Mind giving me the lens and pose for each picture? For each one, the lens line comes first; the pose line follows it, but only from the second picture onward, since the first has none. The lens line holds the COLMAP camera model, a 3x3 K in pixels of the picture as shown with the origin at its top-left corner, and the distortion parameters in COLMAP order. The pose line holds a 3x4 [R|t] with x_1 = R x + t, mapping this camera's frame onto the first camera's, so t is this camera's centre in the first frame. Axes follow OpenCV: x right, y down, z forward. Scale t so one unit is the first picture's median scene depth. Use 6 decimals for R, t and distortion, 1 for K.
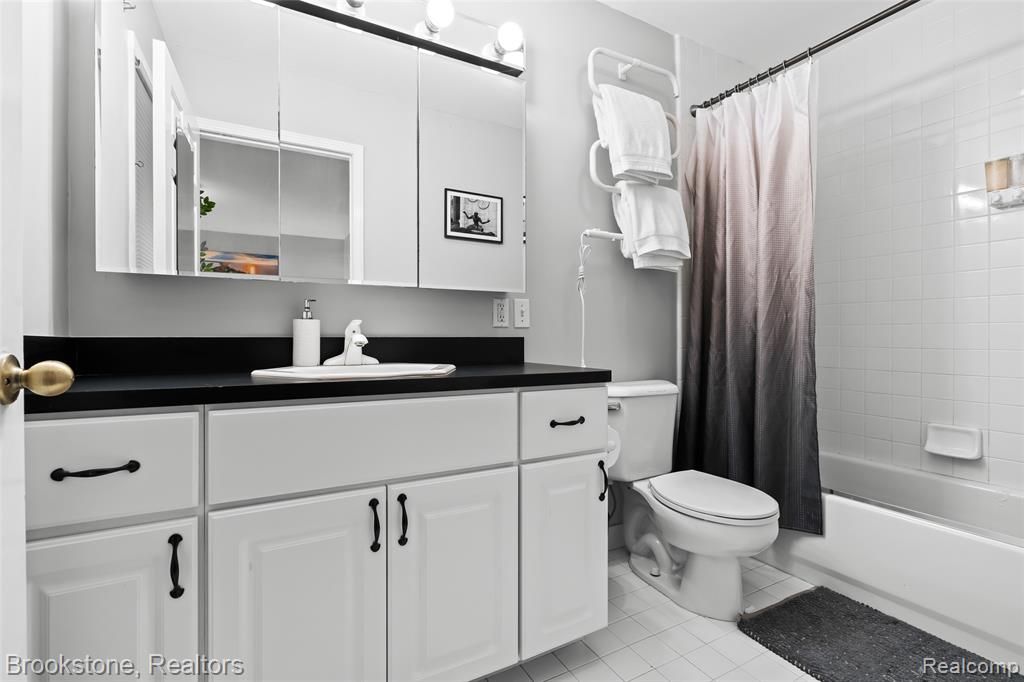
lens RADIAL K [[465.1, 0, 508.3], [0, 465.1, 340.7], [0, 0, 1]] dist [-0.009890, 0.002801]
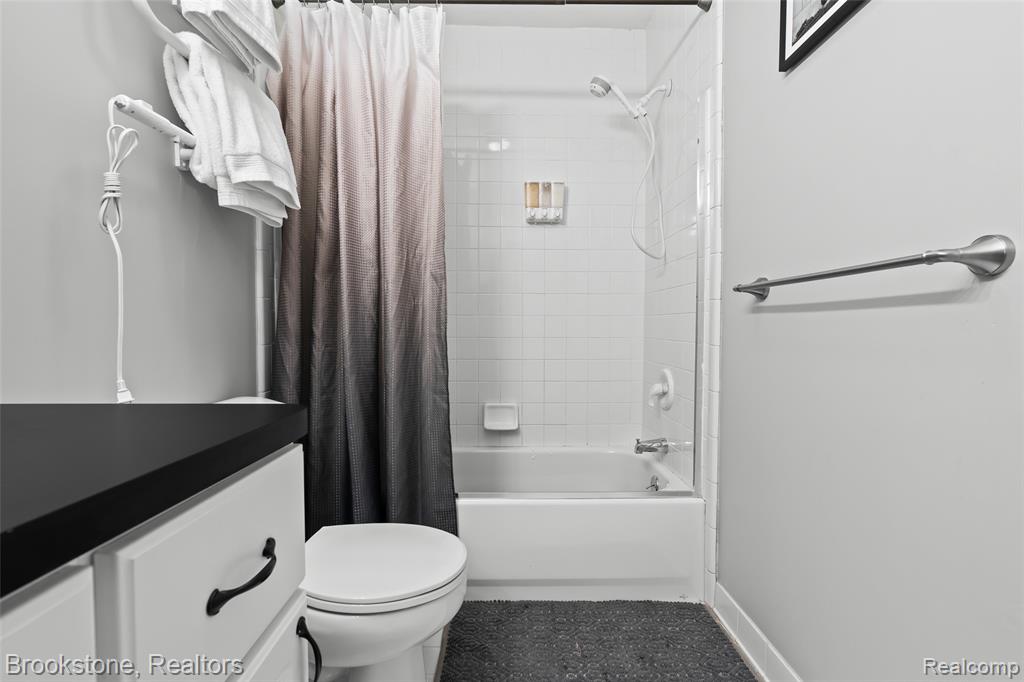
lens RADIAL K [[465.1, 0, 513.1], [0, 465.1, 338.5], [0, 0, 1]] dist [-0.009890, 0.002801]
pose [[0.467909, -0.022051, 0.883501, -0.059925], [0.003302, 0.999725, 0.023202, -0.007264], [-0.883770, -0.007939, 0.467854, 0.444352]]
